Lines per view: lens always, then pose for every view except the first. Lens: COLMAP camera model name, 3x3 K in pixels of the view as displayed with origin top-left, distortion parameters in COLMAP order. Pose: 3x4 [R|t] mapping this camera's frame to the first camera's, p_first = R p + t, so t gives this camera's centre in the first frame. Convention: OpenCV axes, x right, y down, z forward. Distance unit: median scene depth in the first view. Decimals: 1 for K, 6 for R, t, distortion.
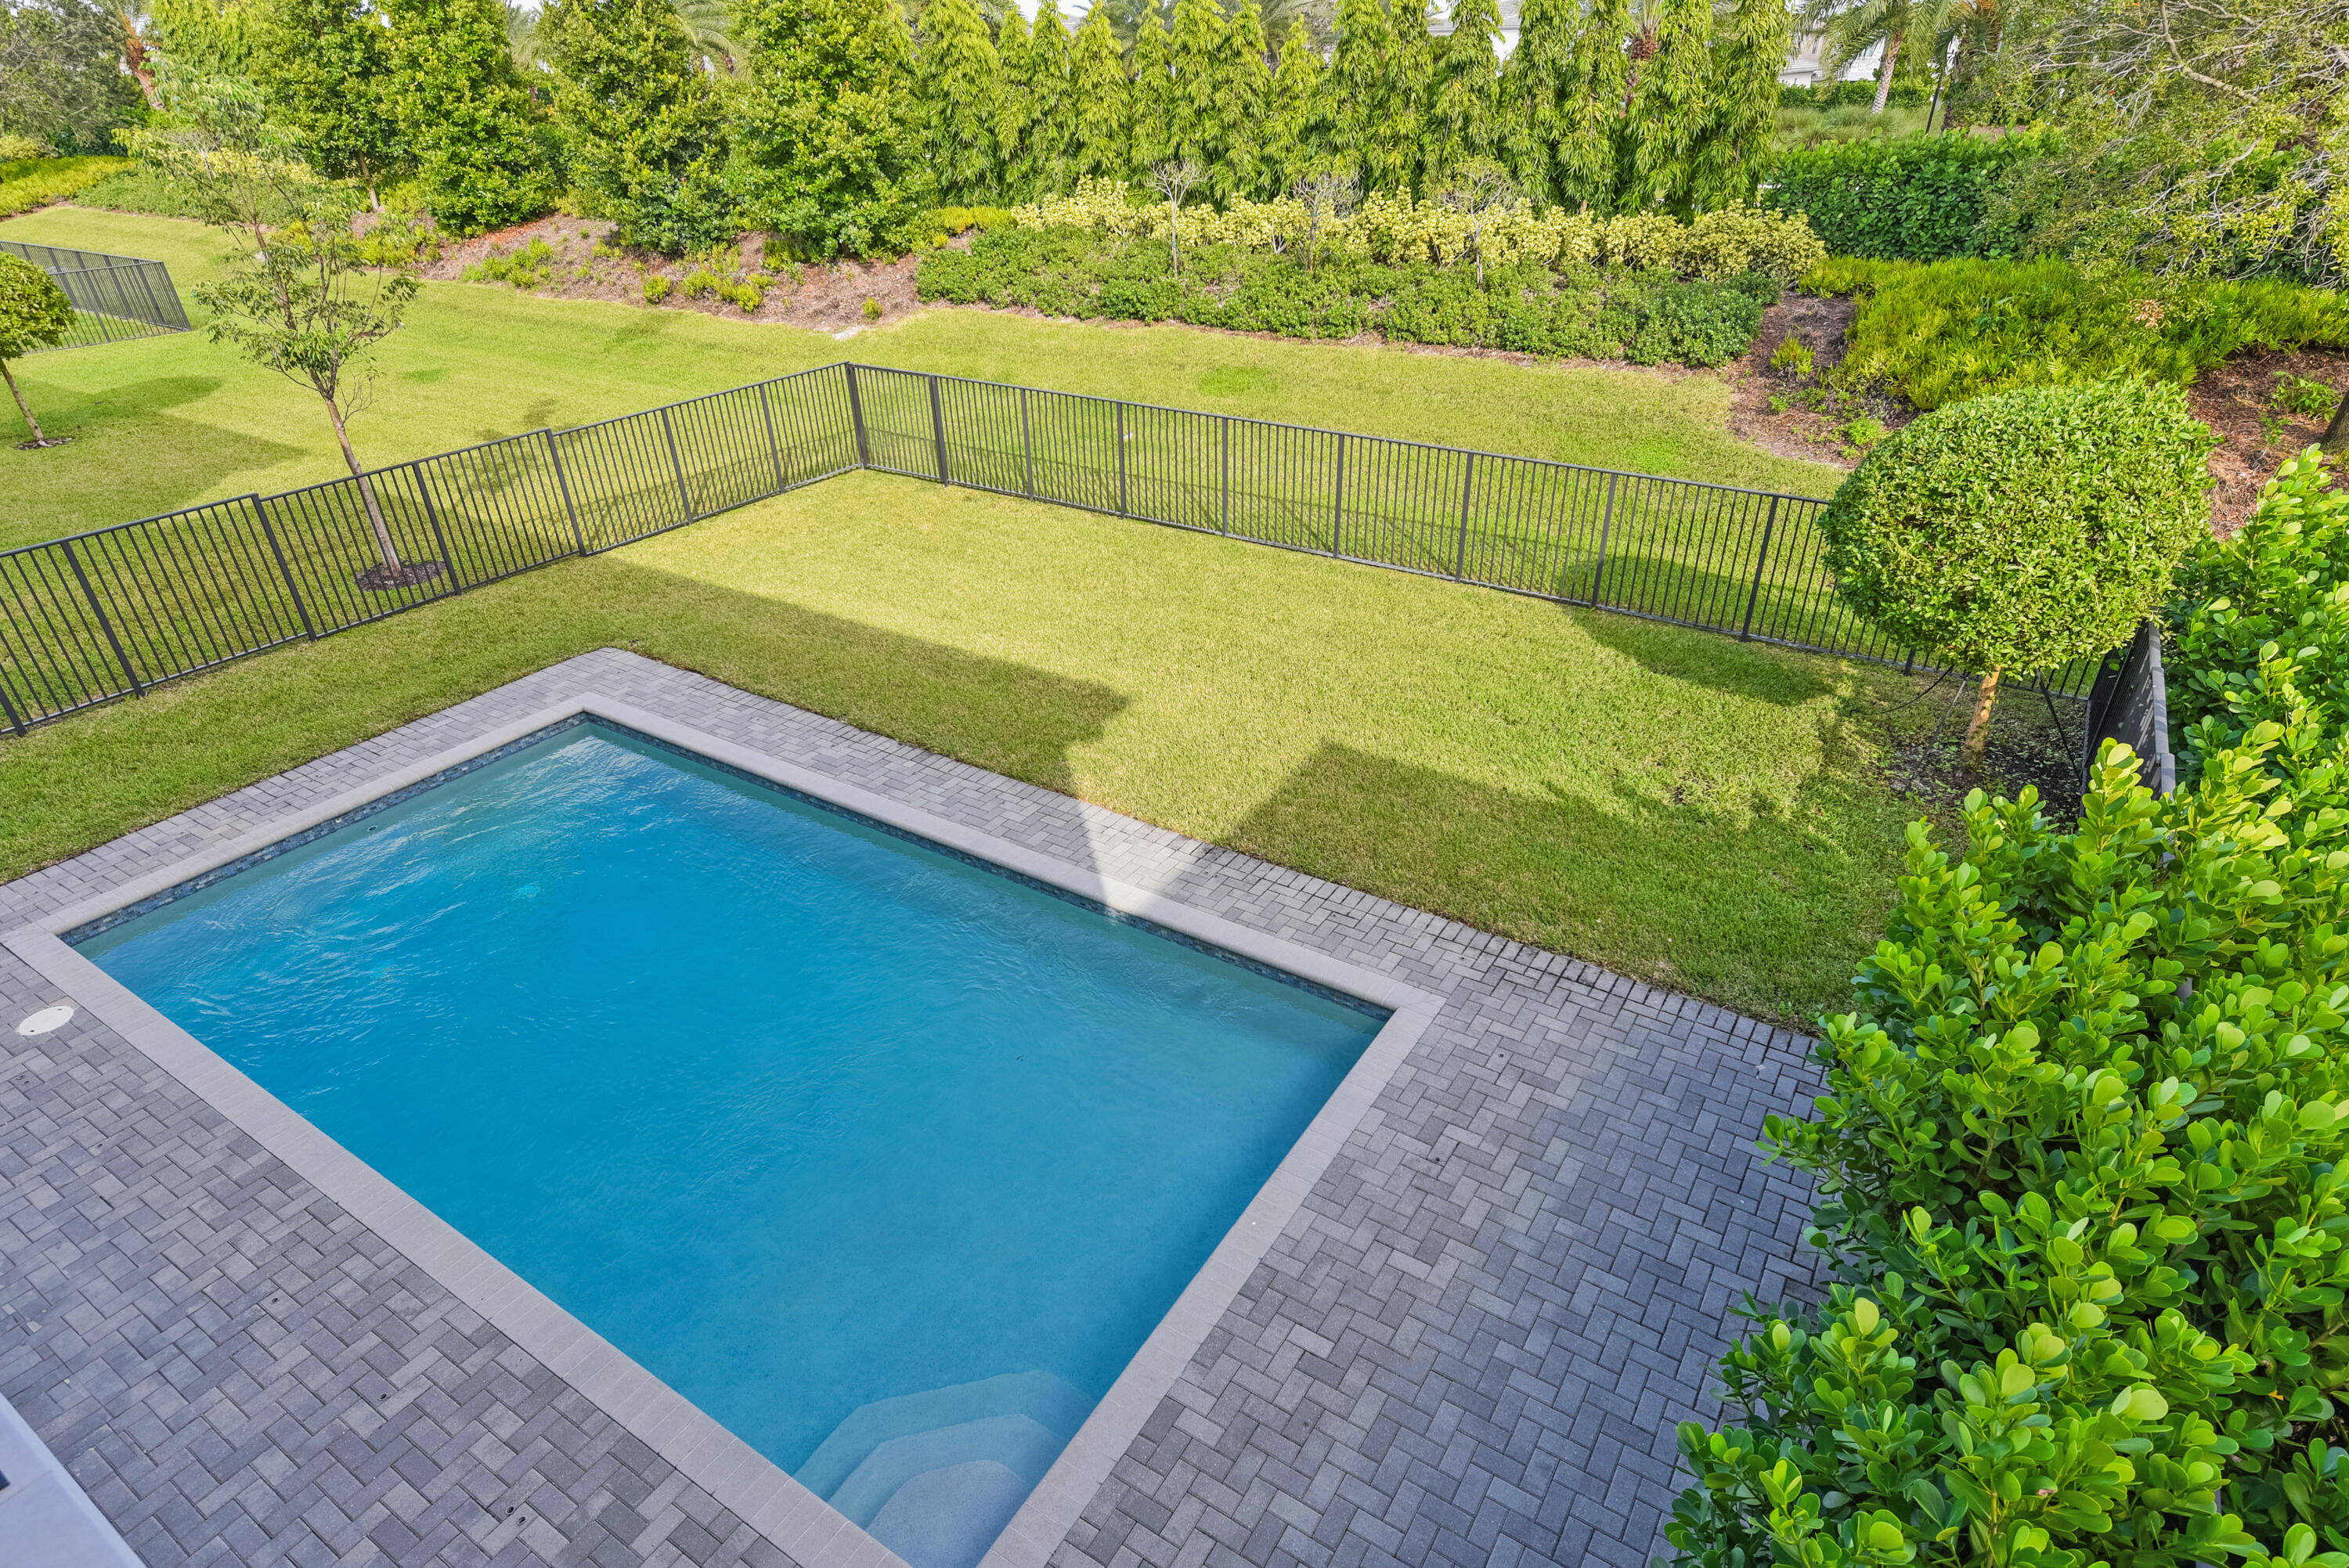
lens RADIAL K [[1299.2, 0, 1129.0], [0, 1299.2, 774.2], [0, 0, 1]] dist [0.002242, 0.001126]
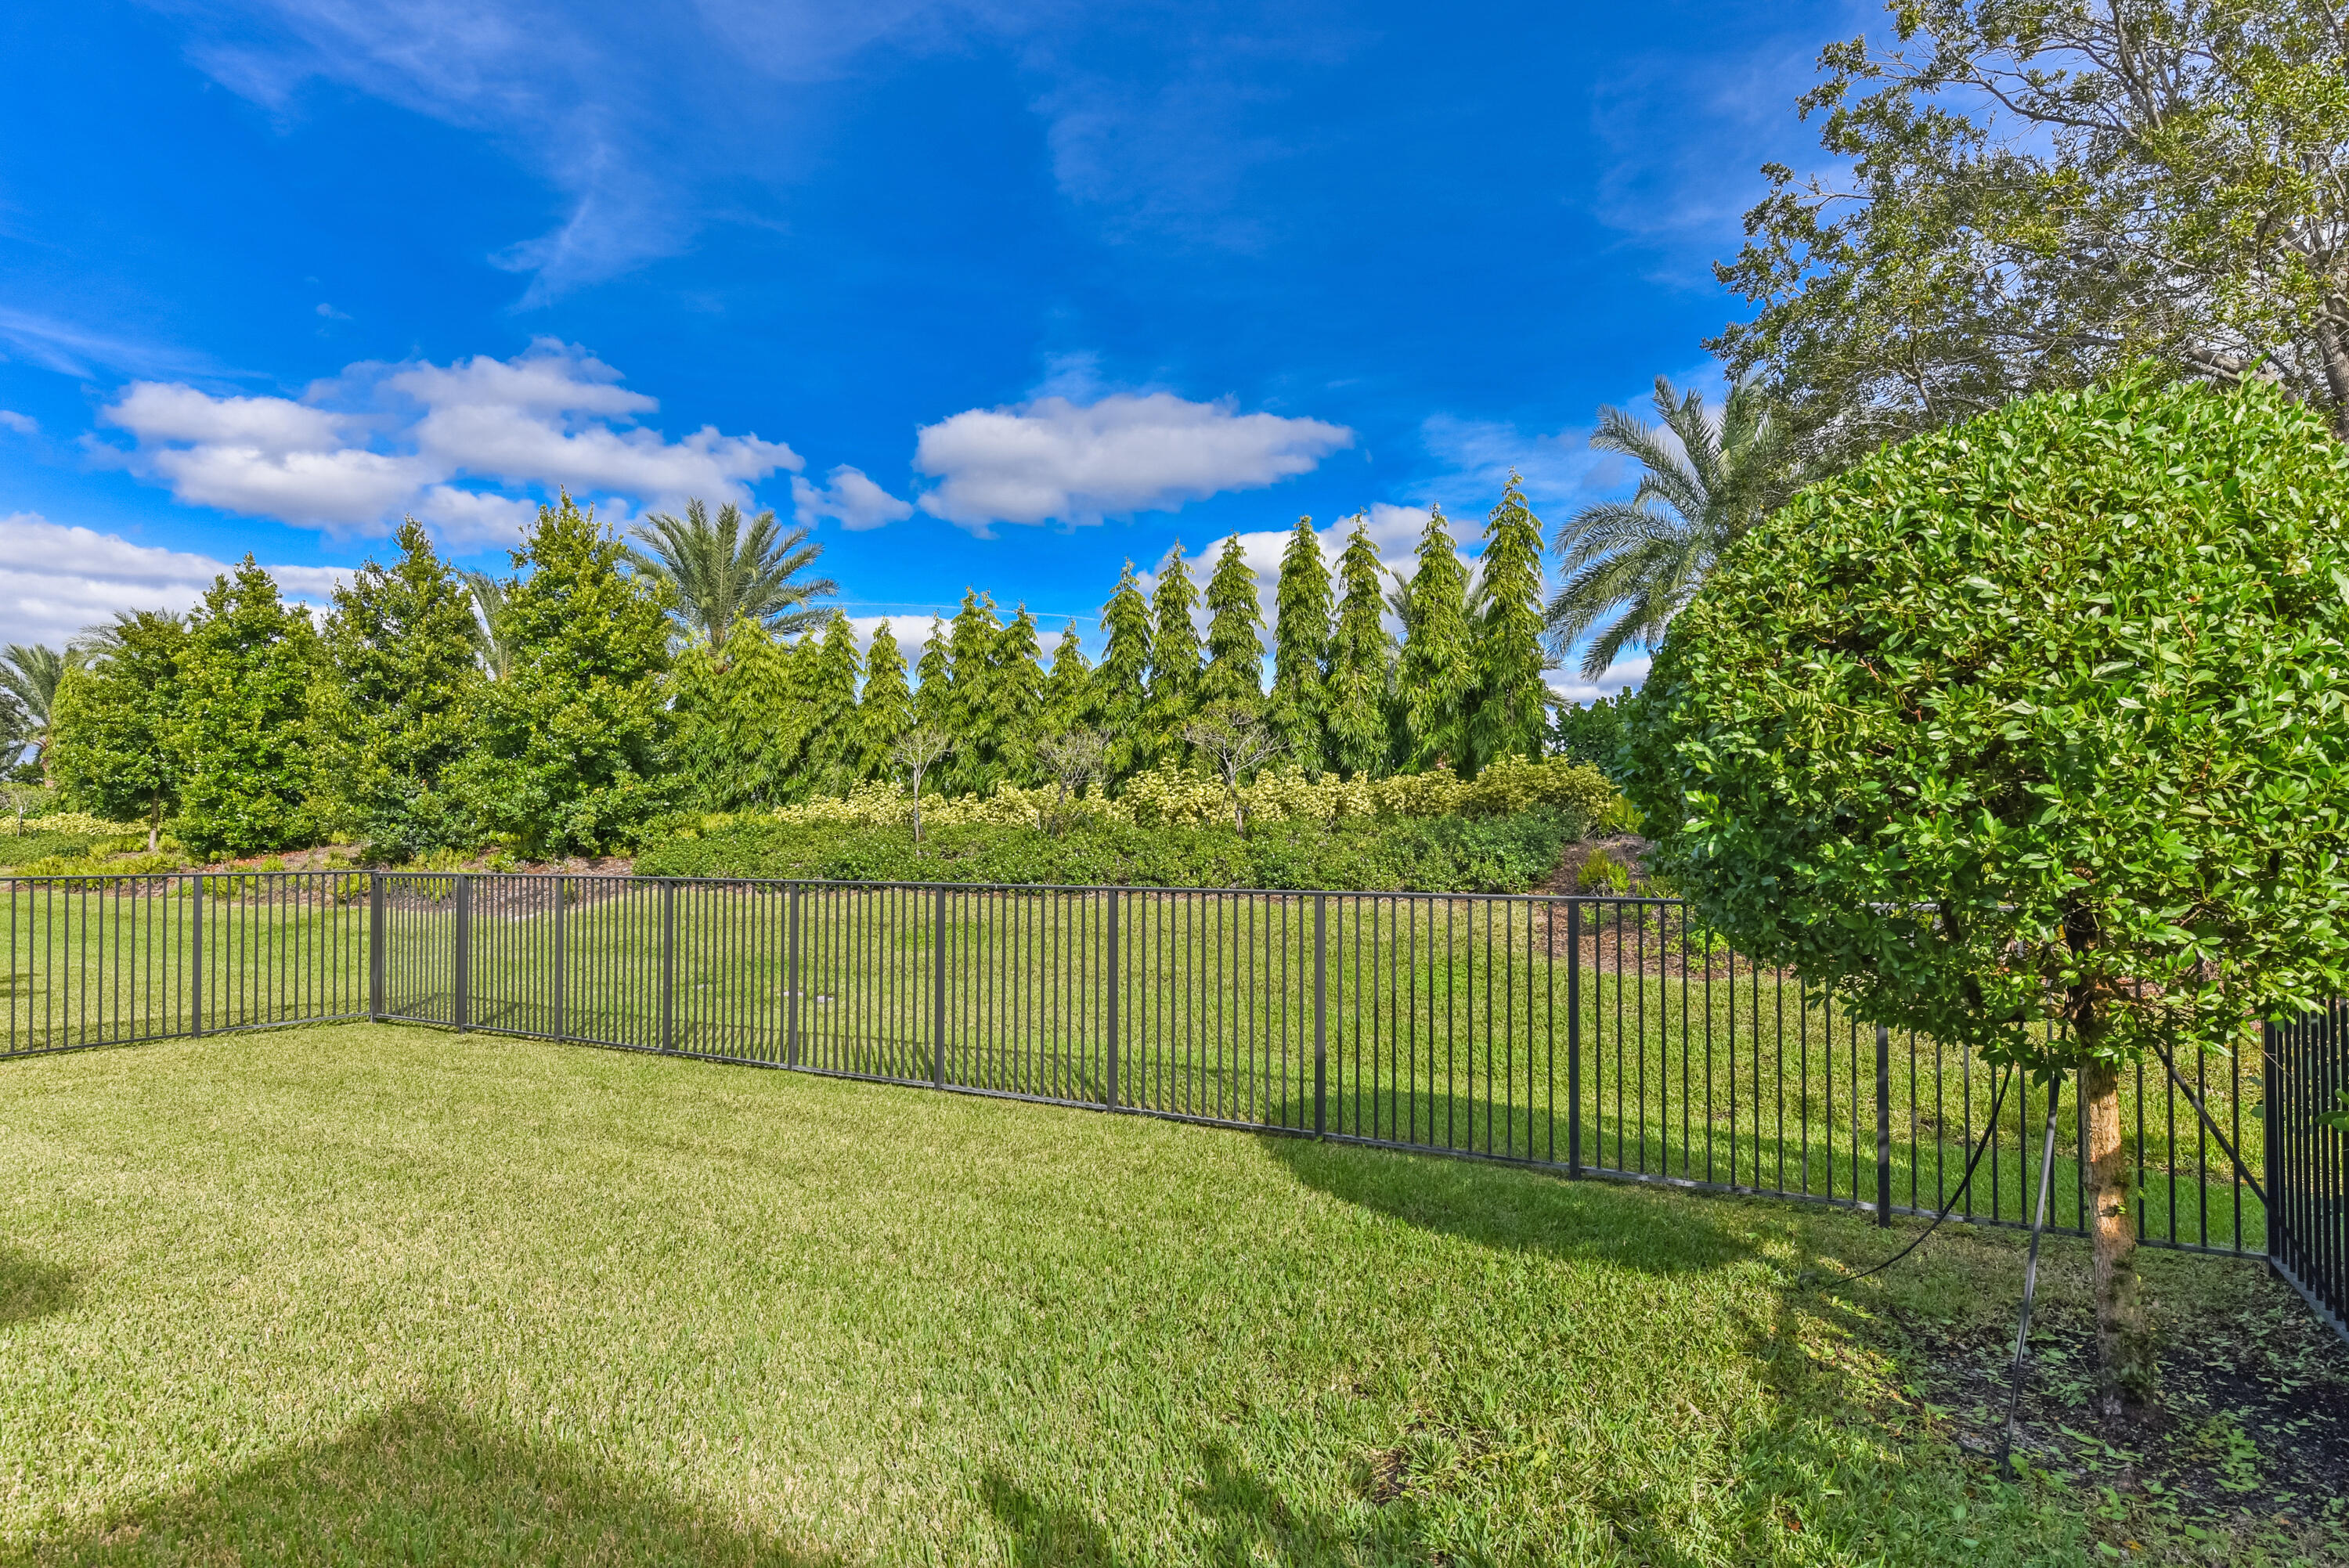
lens RADIAL K [[1180.7, 0, 1225.2], [0, 1180.7, 804.0], [0, 0, 1]] dist [0.007172, -0.001498]
pose [[0.994586, 0.041471, 0.095279, 0.152157], [0.016760, 0.840881, -0.540960, 0.015911], [-0.102553, 0.539629, 0.835634, 0.288478]]
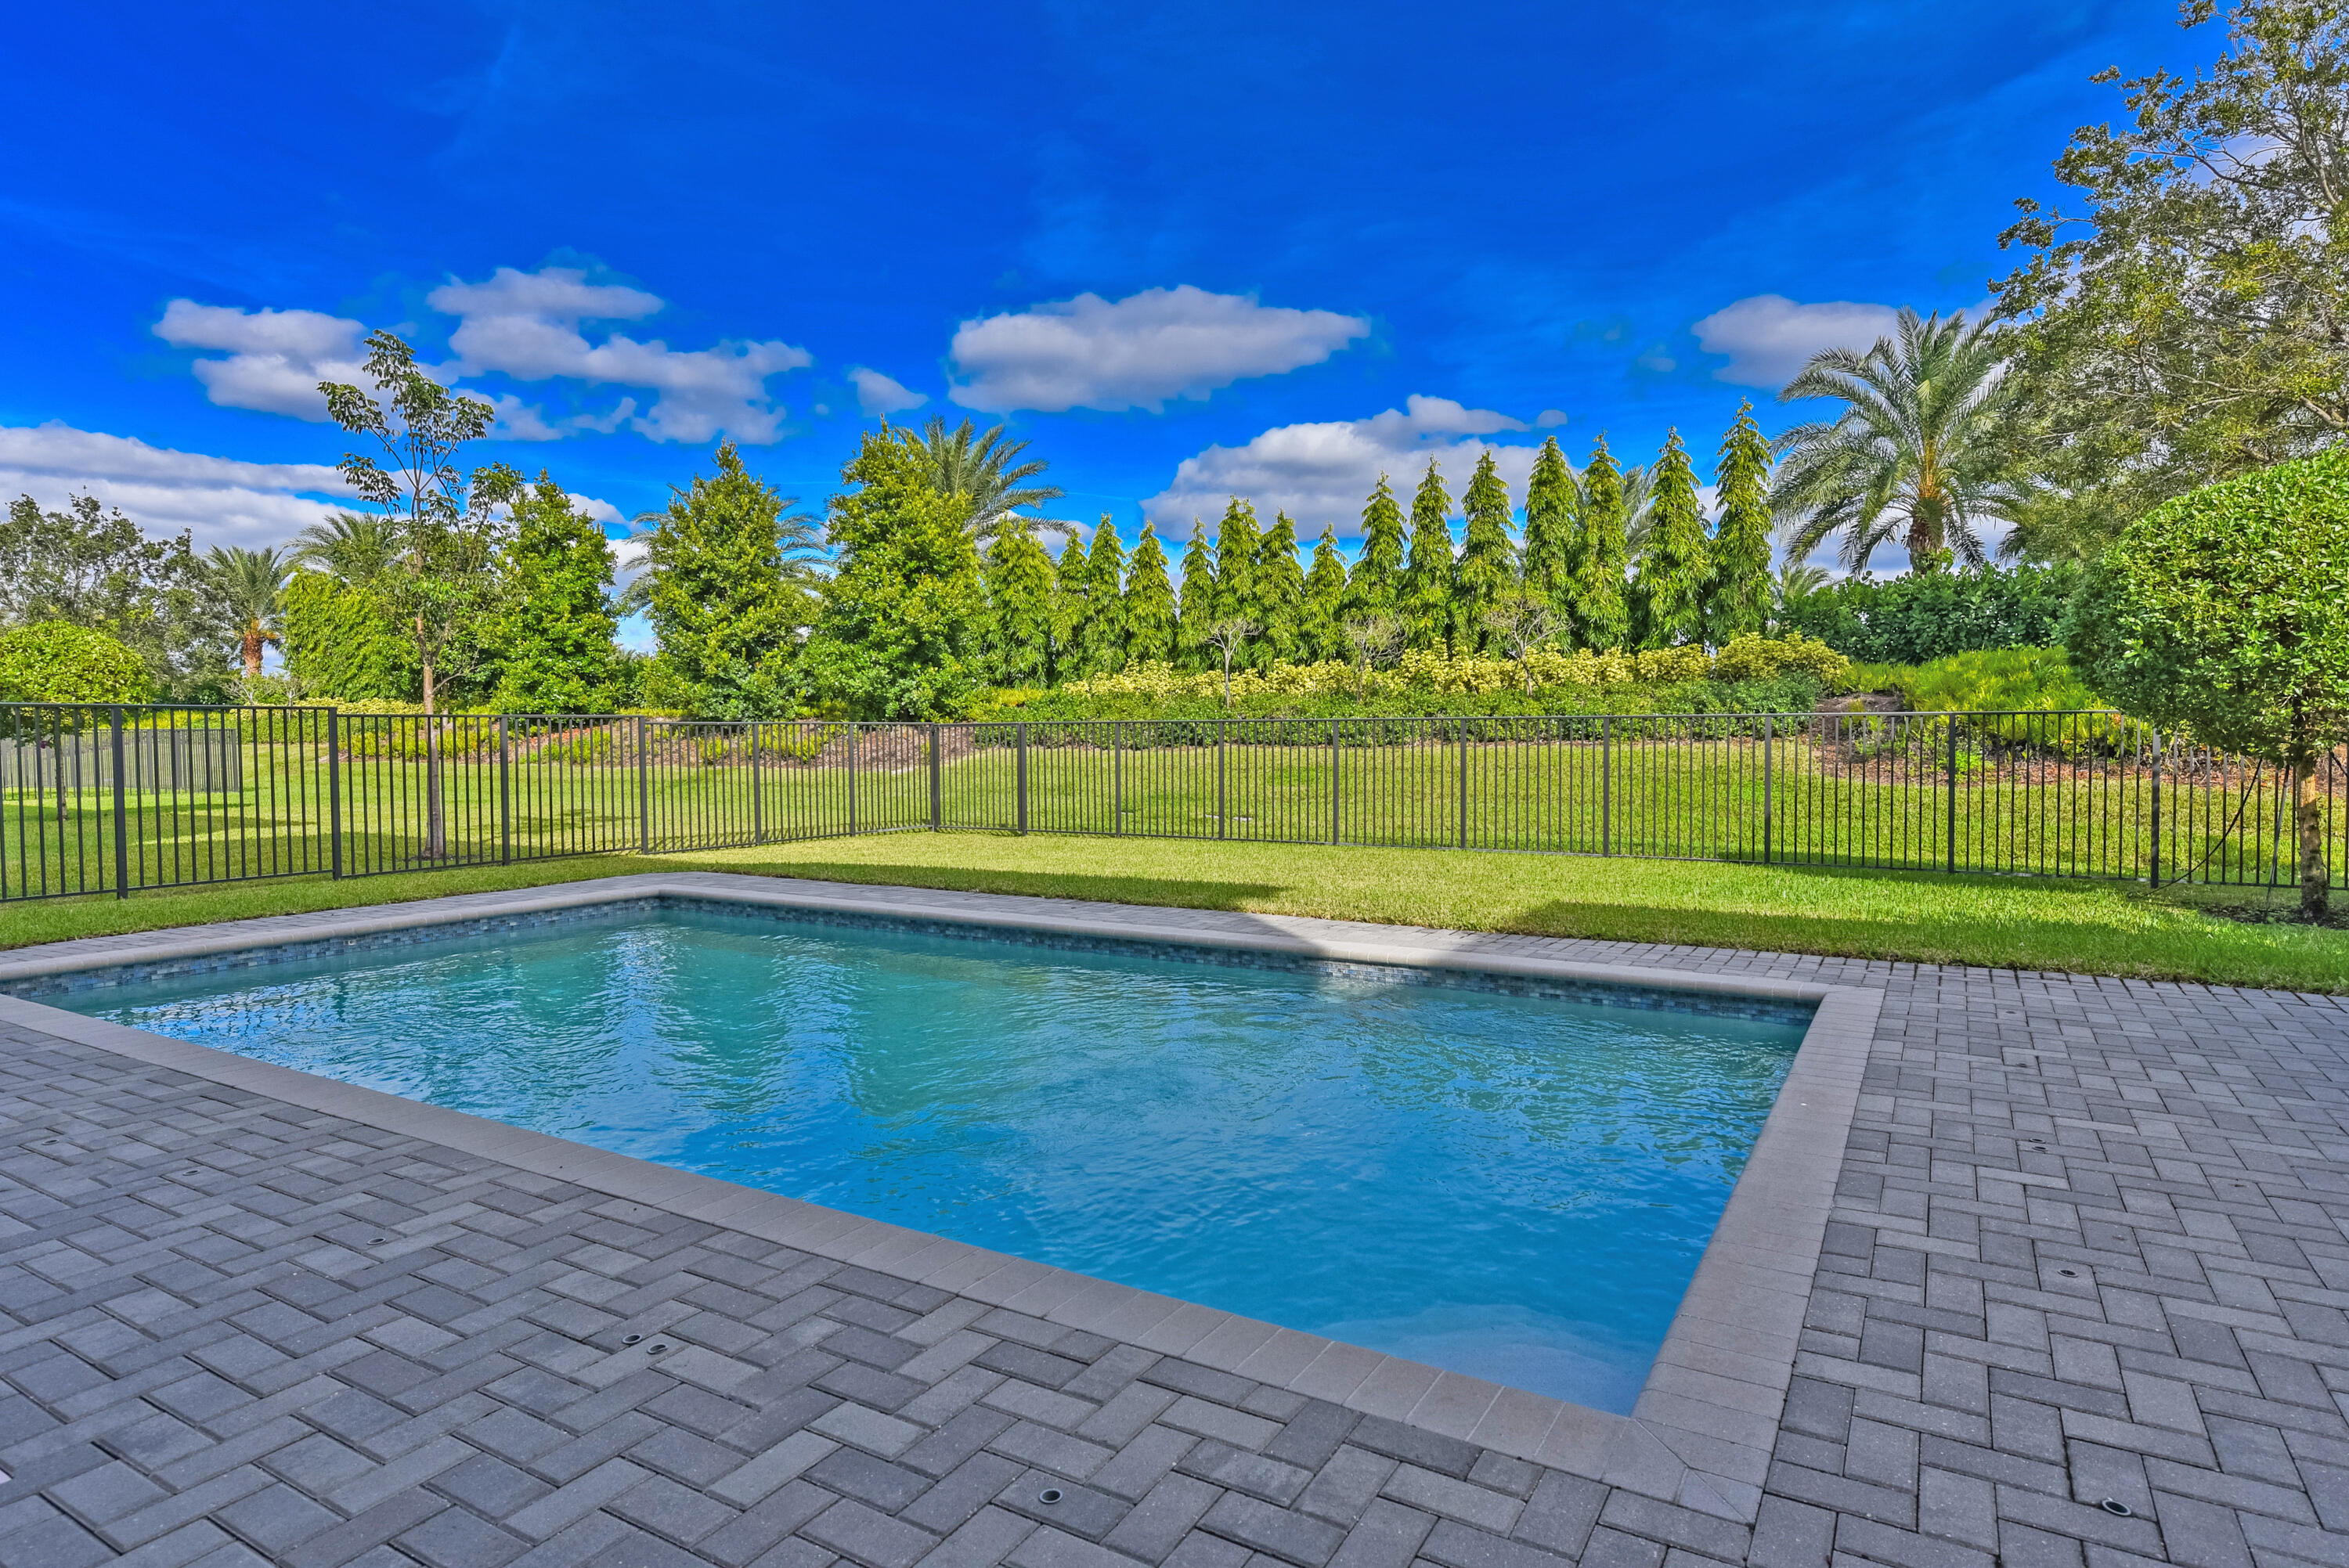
lens RADIAL K [[1265.5, 0, 1123.4], [0, 1265.5, 751.7], [0, 0, 1]] dist [0.005580, -0.000311]
pose [[0.998780, 0.035167, 0.034675, -0.078862], [-0.012959, 0.864120, -0.503118, 0.153130], [-0.047656, 0.502055, 0.863522, 0.117131]]
